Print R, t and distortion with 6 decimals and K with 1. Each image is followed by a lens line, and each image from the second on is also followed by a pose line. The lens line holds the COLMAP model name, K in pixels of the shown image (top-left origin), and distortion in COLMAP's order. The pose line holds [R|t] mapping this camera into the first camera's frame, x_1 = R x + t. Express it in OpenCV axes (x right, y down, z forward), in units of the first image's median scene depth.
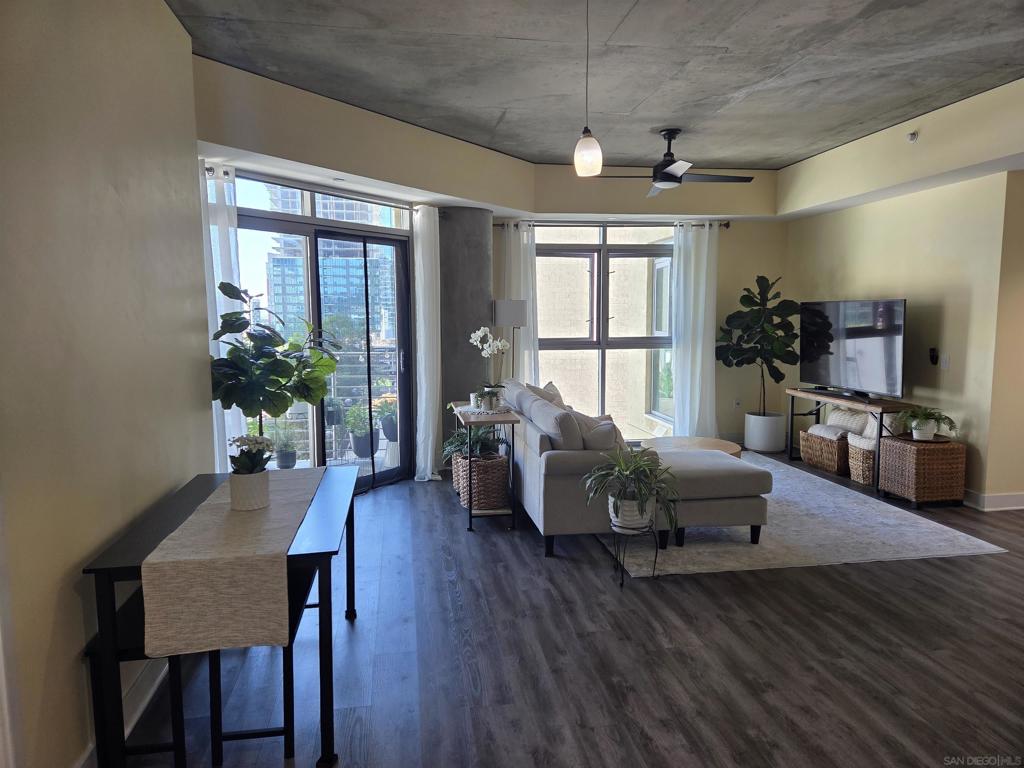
lens RADIAL K [[675.1, 0, 511.5], [0, 675.1, 380.4], [0, 0, 1]] dist [0.065629, -0.057590]
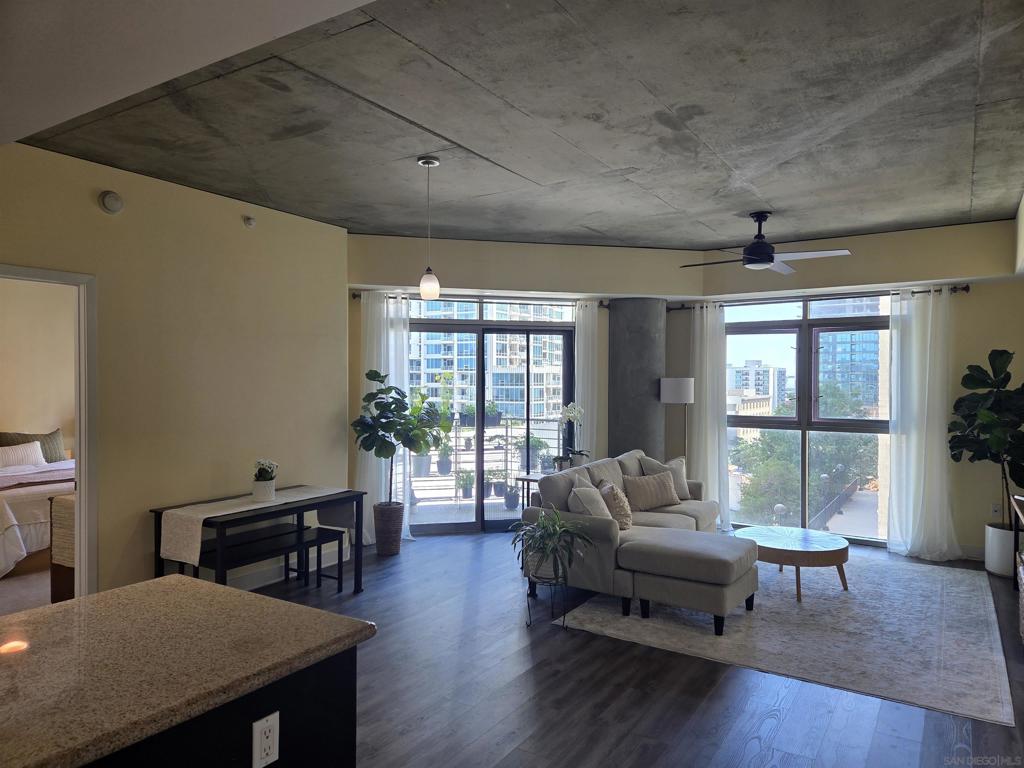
lens RADIAL K [[675.1, 0, 511.5], [0, 675.1, 380.4], [0, 0, 1]] dist [0.065629, -0.057590]
pose [[0.746331, 0.009113, -0.665513, 0.805316], [-0.075470, 0.994616, -0.071016, -0.029798], [0.661282, 0.103227, 0.743001, 0.049815]]
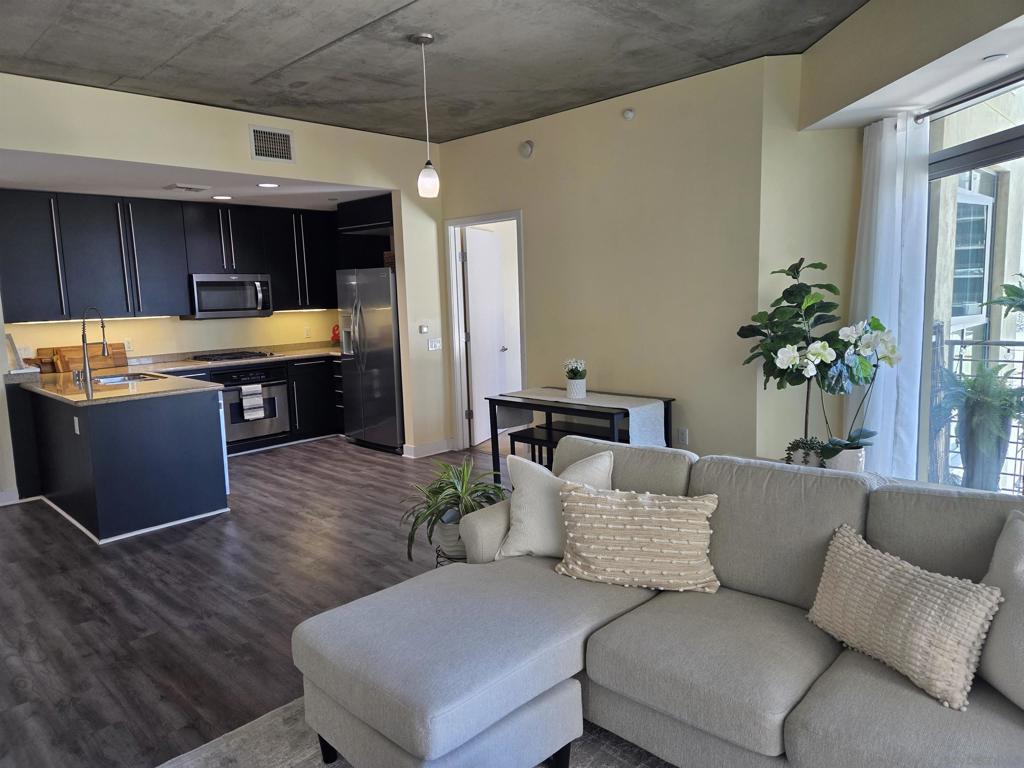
lens RADIAL K [[675.0, 0, 512.2], [0, 675.0, 378.1], [0, 0, 1]] dist [0.058211, -0.058895]
pose [[-0.803532, 0.108190, -0.585347, 0.533720], [-0.024638, 0.976457, 0.214301, -0.166210], [0.594751, 0.186620, -0.781949, 1.480969]]
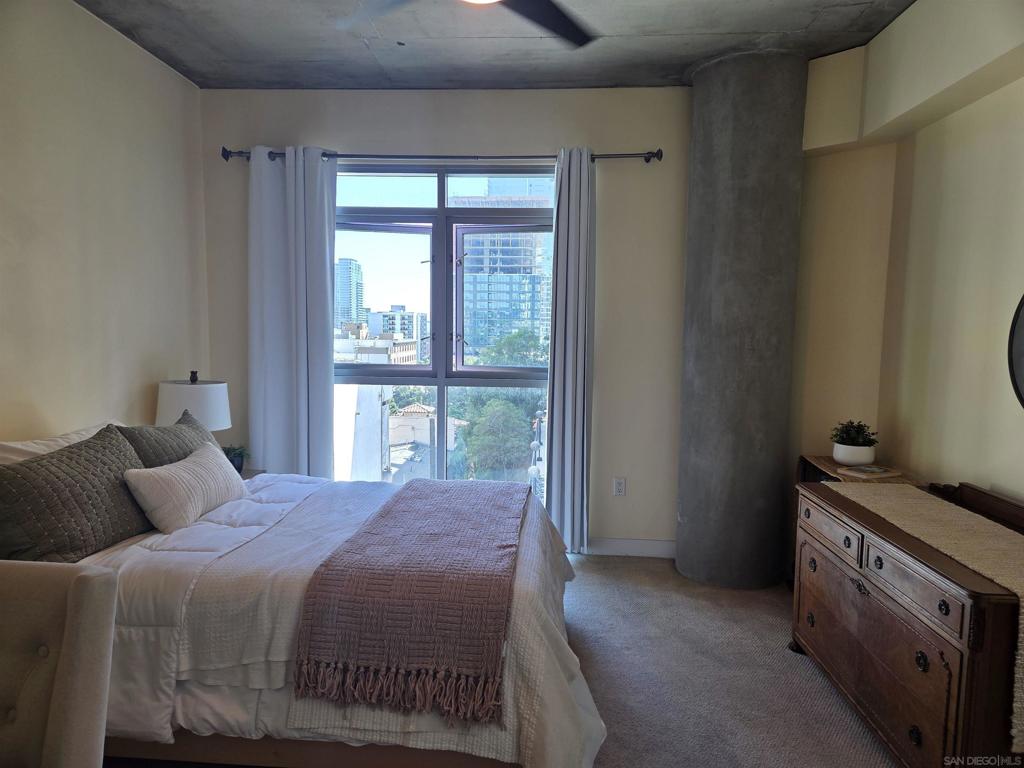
lens RADIAL K [[675.1, 0, 511.5], [0, 675.1, 380.4], [0, 0, 1]] dist [0.065629, -0.057590]
pose [[0.974122, 0.045018, -0.221494, 0.558783], [-0.050950, 0.998478, -0.021137, -0.086003], [0.220205, 0.031875, 0.974933, 0.821527]]
